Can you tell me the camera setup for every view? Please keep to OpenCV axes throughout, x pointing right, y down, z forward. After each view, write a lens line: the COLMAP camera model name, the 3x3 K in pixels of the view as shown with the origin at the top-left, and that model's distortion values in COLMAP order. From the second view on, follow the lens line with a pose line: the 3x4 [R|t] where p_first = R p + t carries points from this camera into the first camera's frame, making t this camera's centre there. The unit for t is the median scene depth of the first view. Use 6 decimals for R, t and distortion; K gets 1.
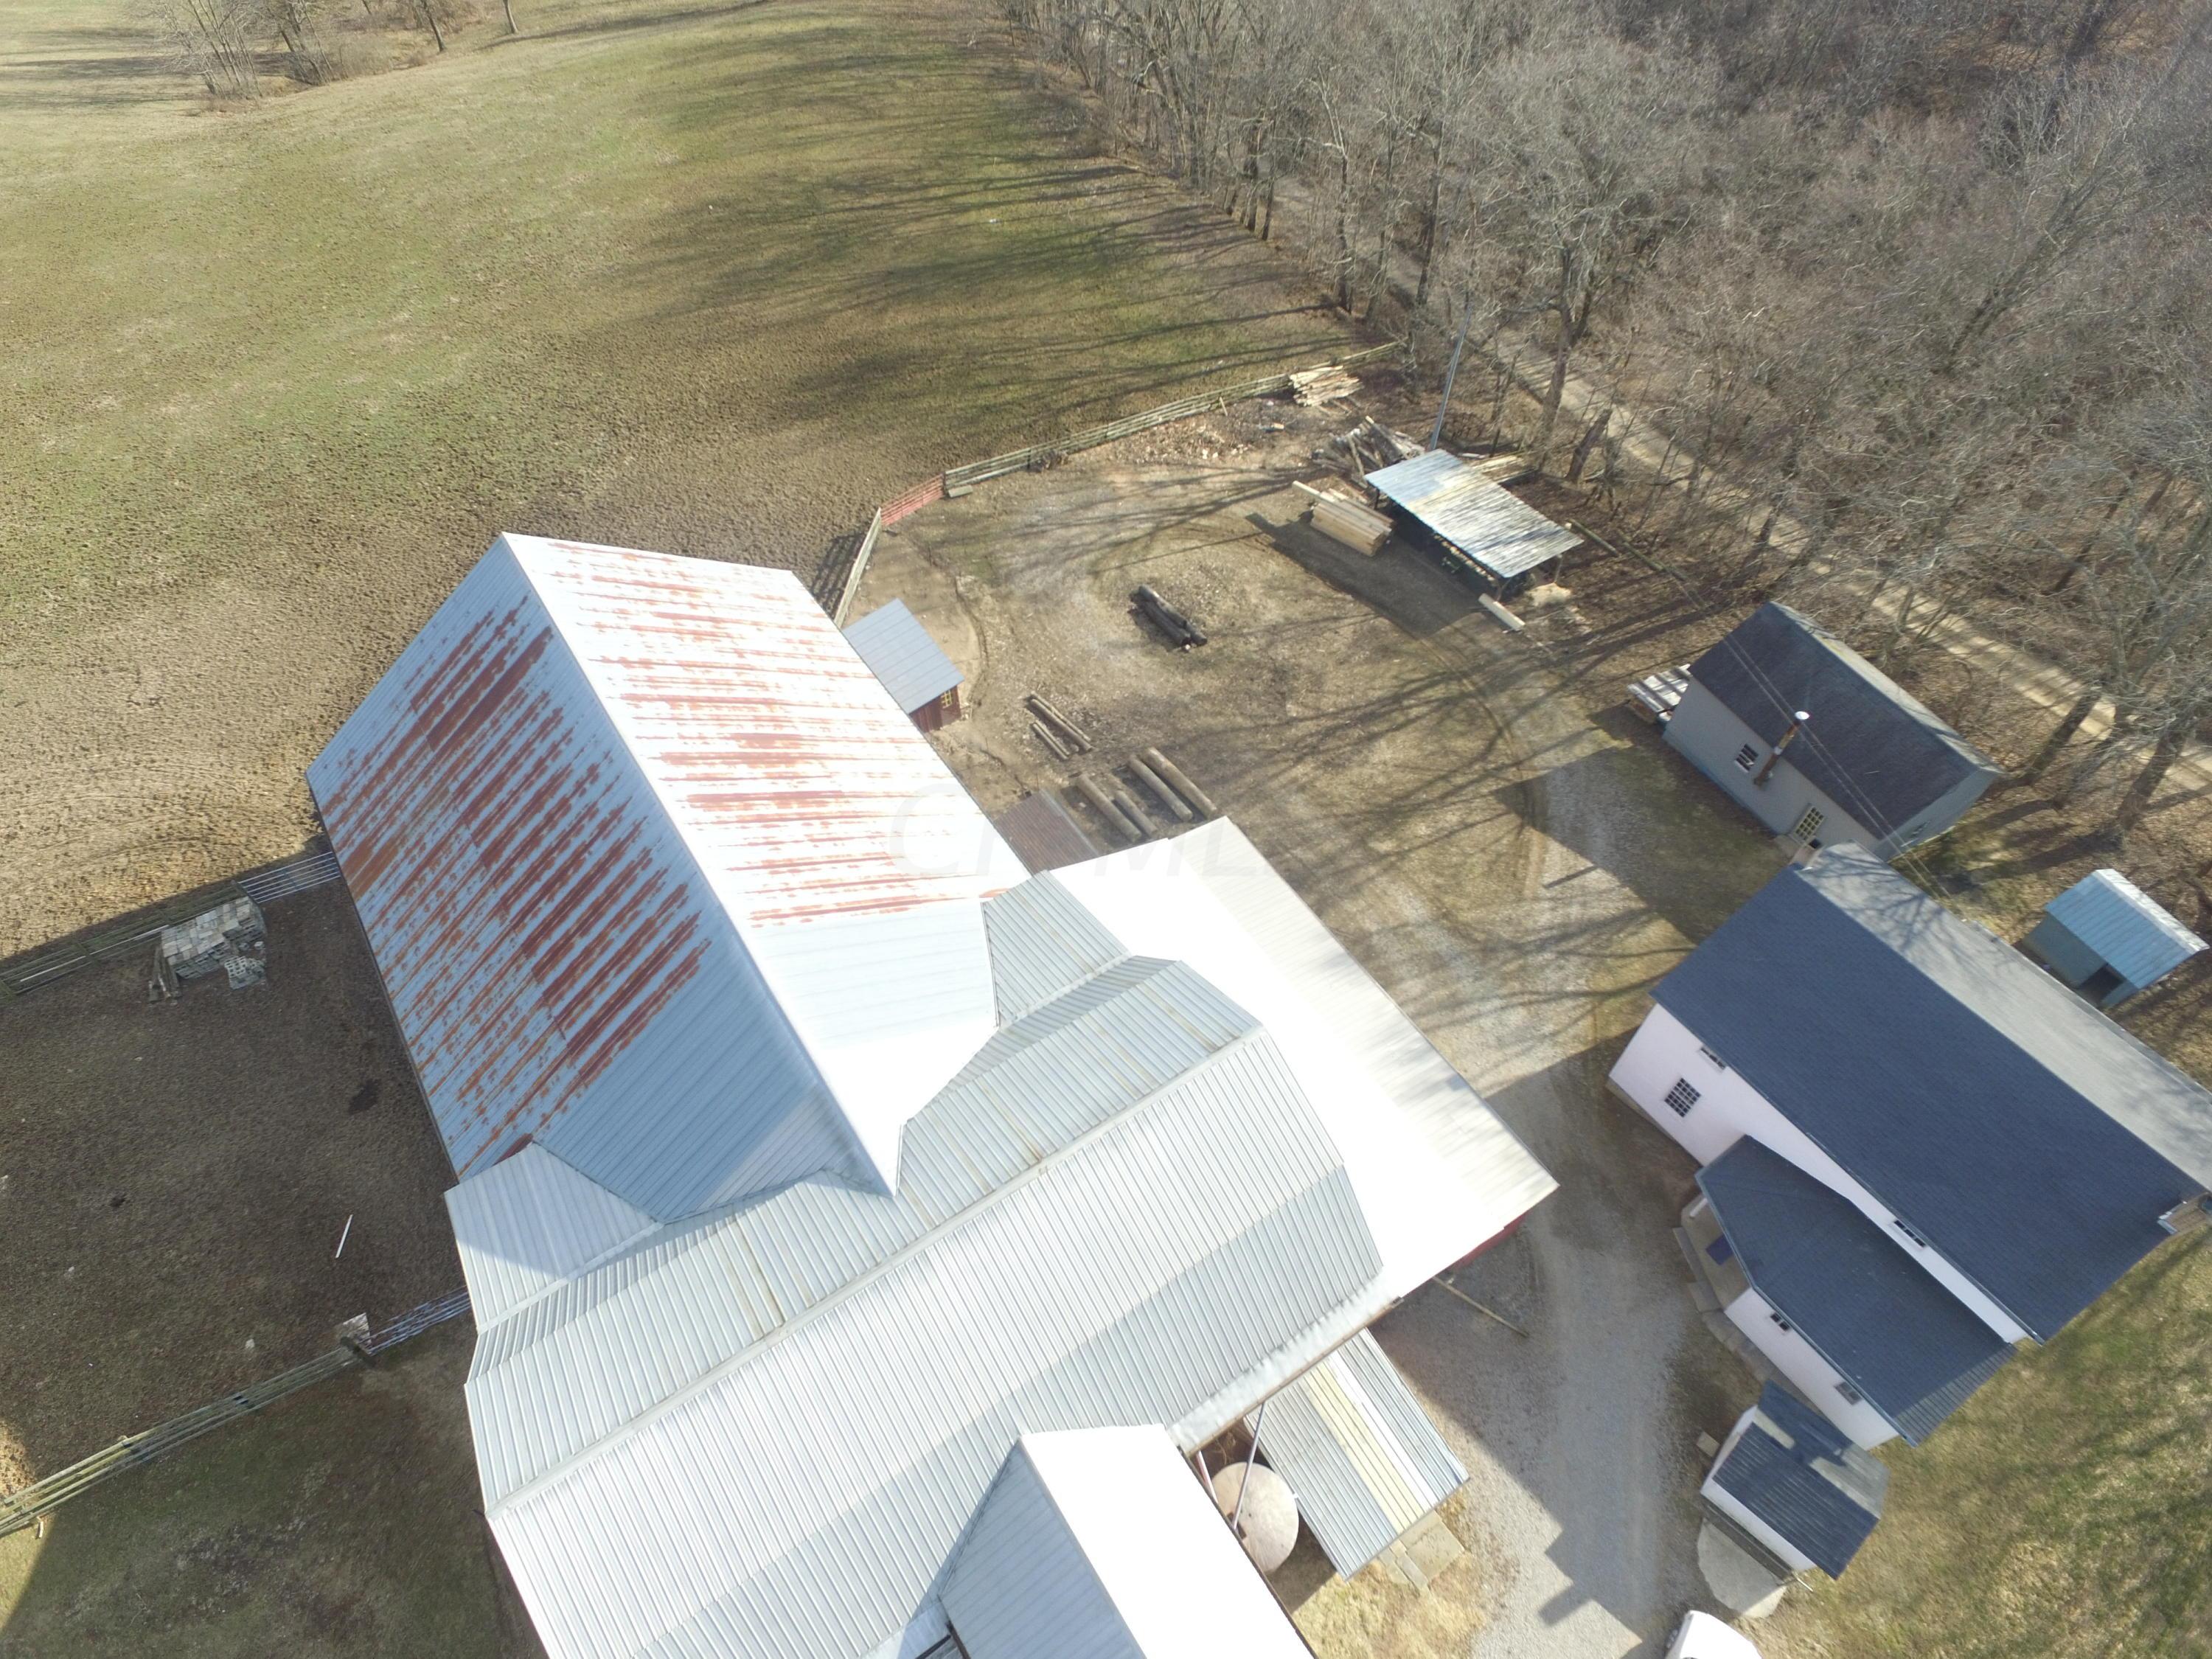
lens RADIAL K [[1268.2, 0, 1104.5], [0, 1268.2, 839.4], [0, 0, 1]] dist [-0.004883, 0.015669]
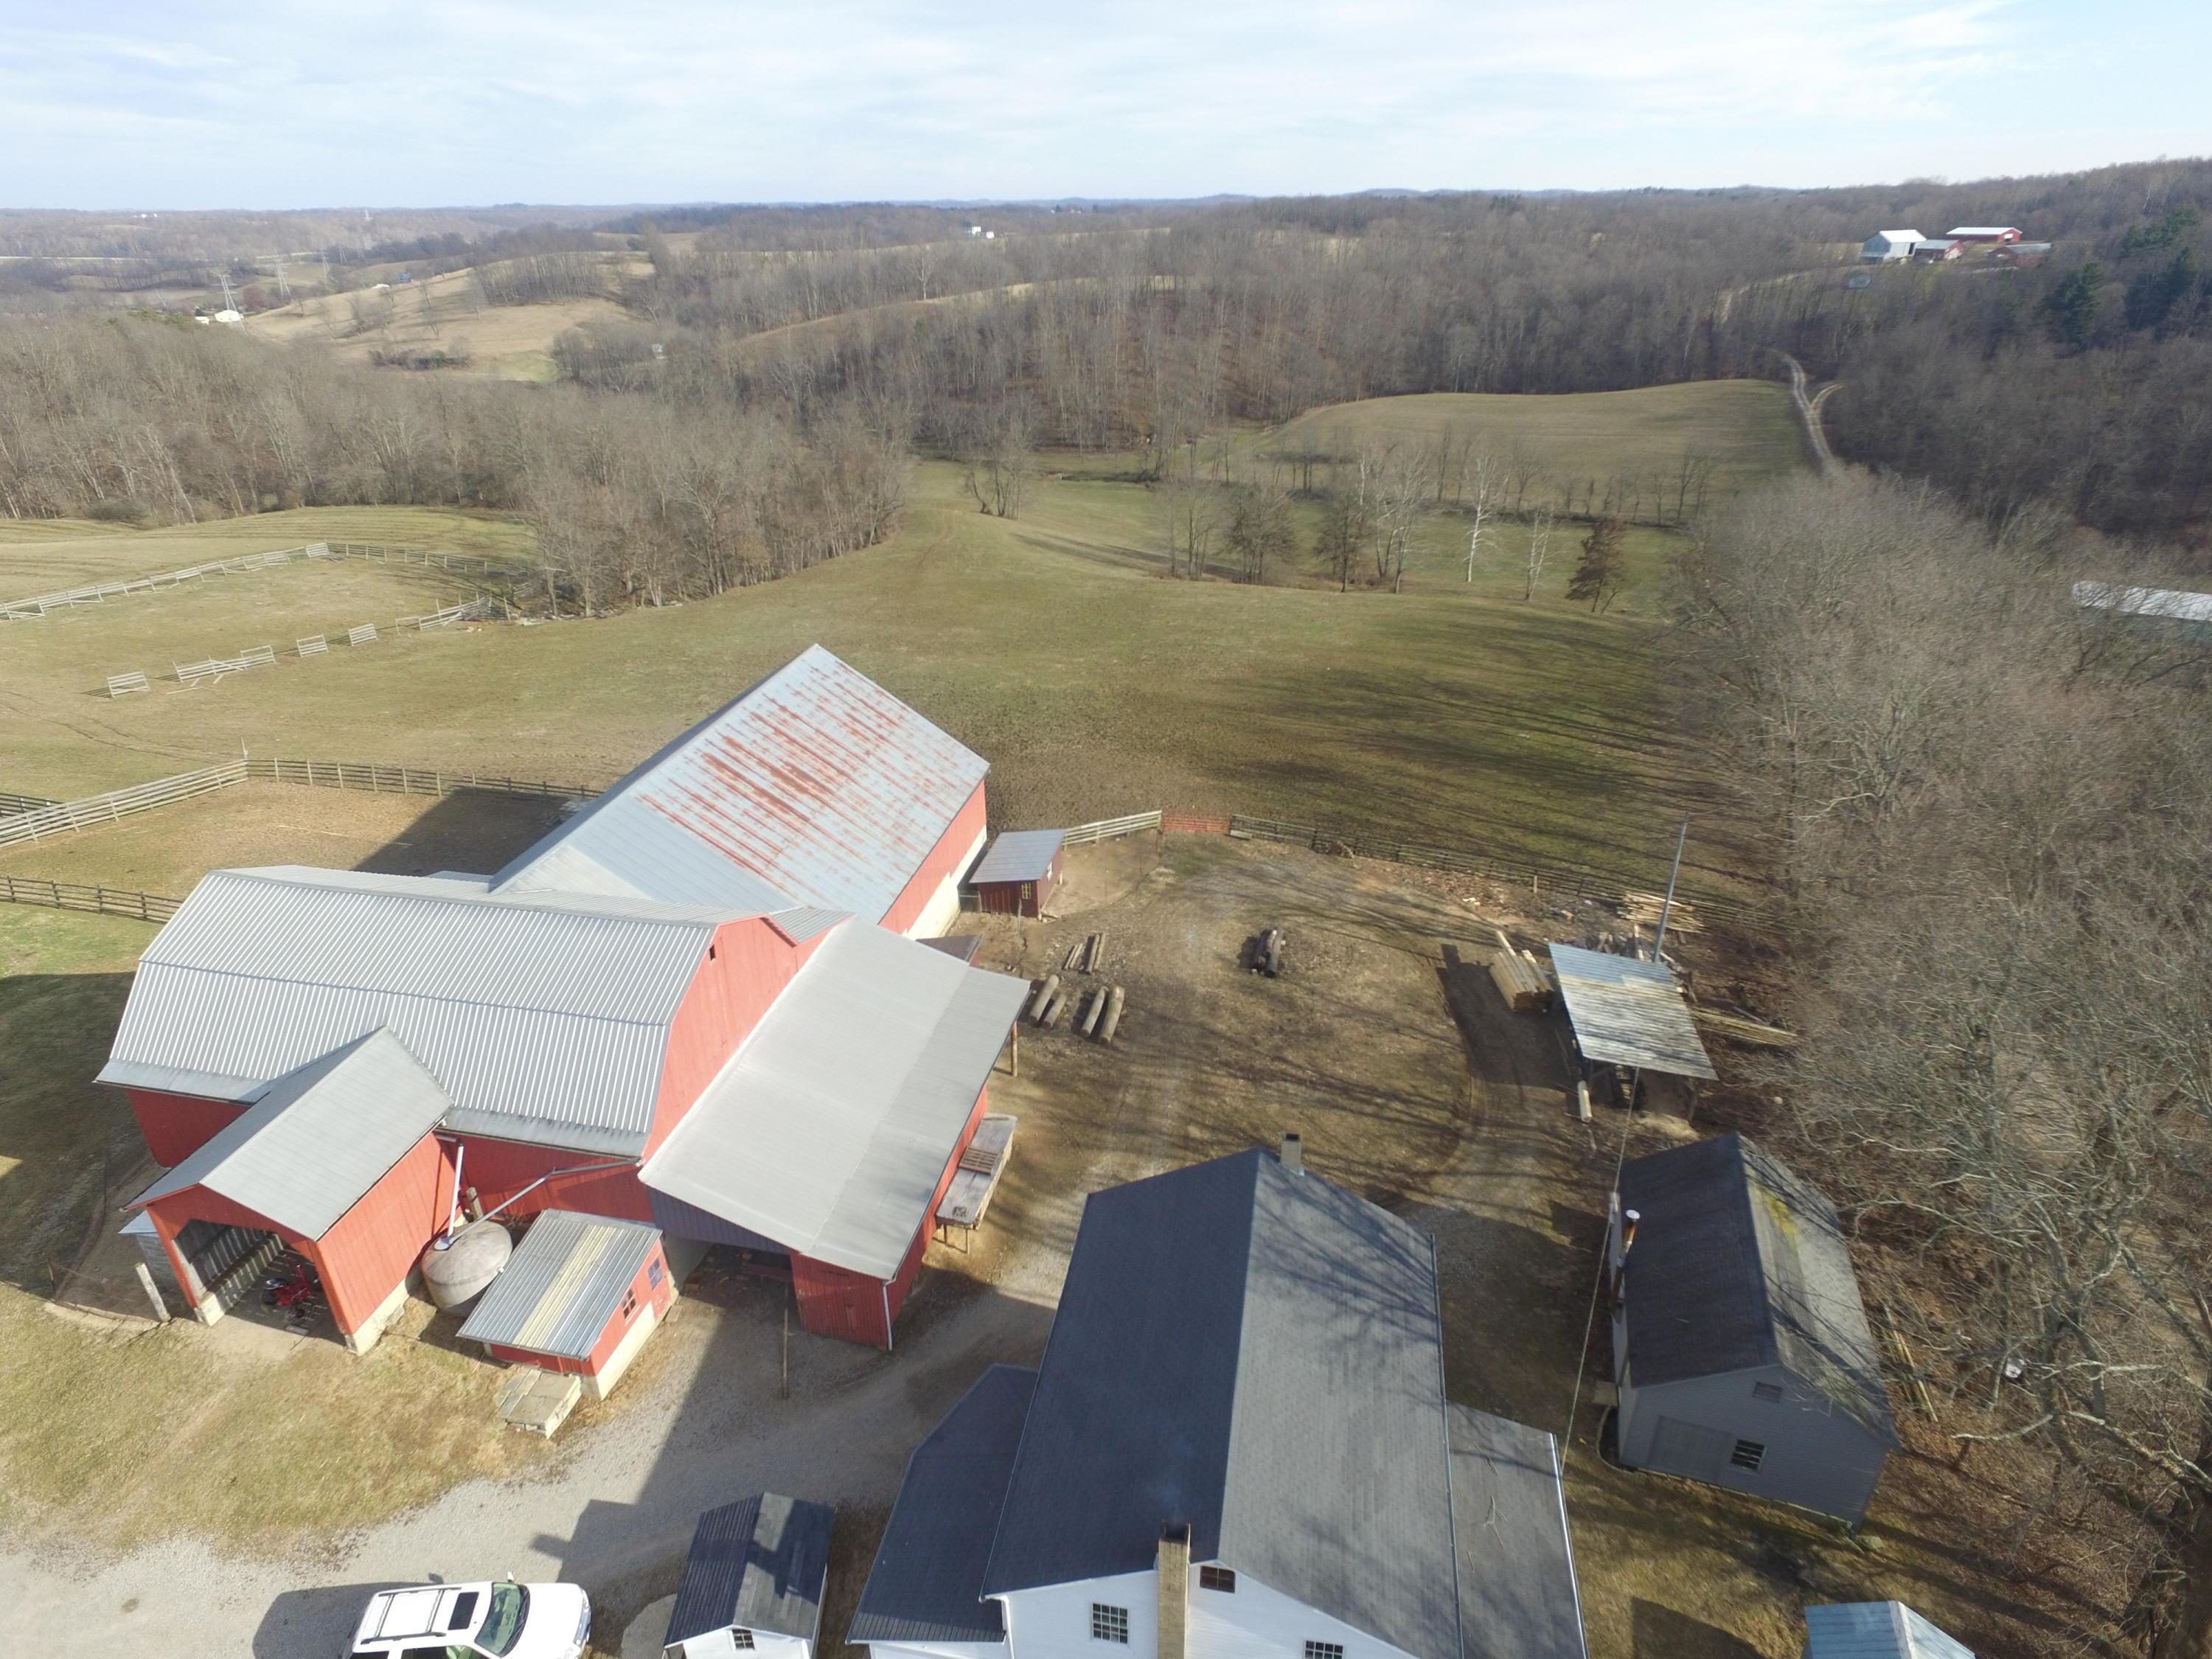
lens RADIAL K [[1268.2, 0, 1104.5], [0, 1268.2, 839.4], [0, 0, 1]] dist [-0.004883, 0.015669]
pose [[0.692849, 0.322972, -0.644709, 0.905572], [-0.569326, 0.793711, -0.214220, 0.091852], [0.442525, 0.515472, 0.733798, 0.115183]]
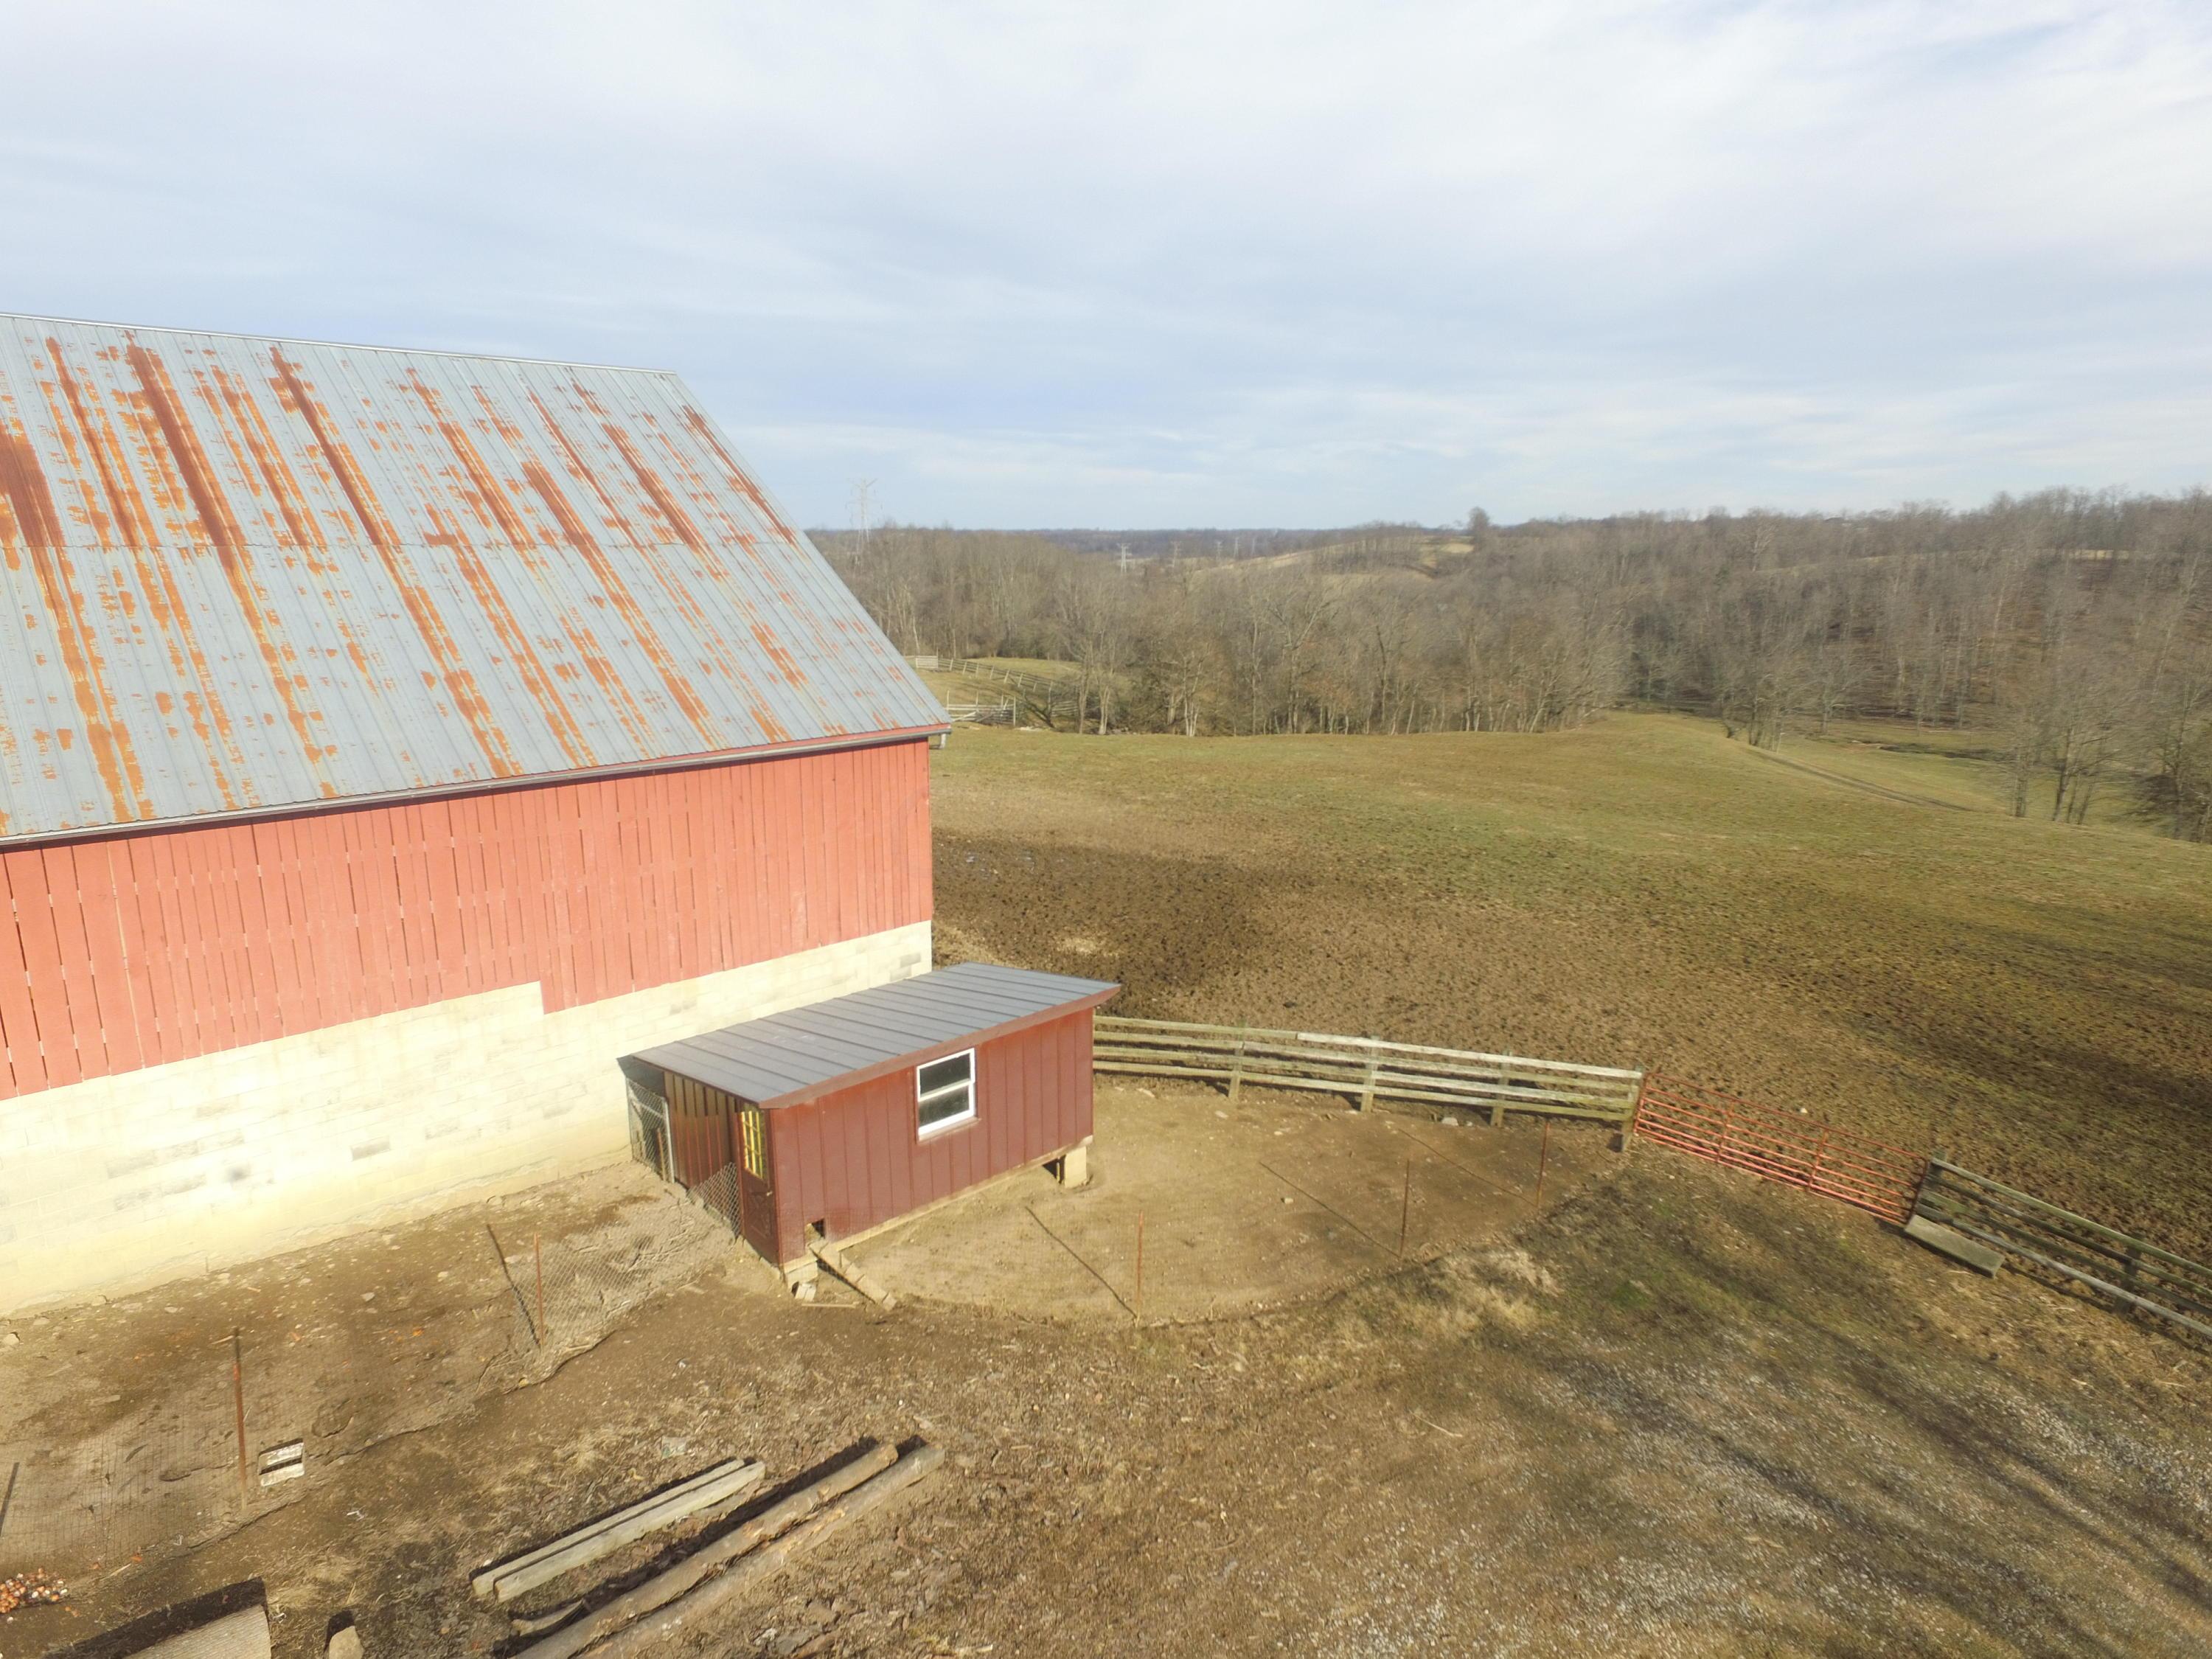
lens RADIAL K [[1268.2, 0, 1104.5], [0, 1268.2, 839.4], [0, 0, 1]] dist [-0.004883, 0.015669]
pose [[0.146414, 0.237685, -0.960244, 0.219000], [-0.786851, 0.616283, 0.032570, -0.286239], [0.599524, 0.750800, 0.277255, 1.132244]]
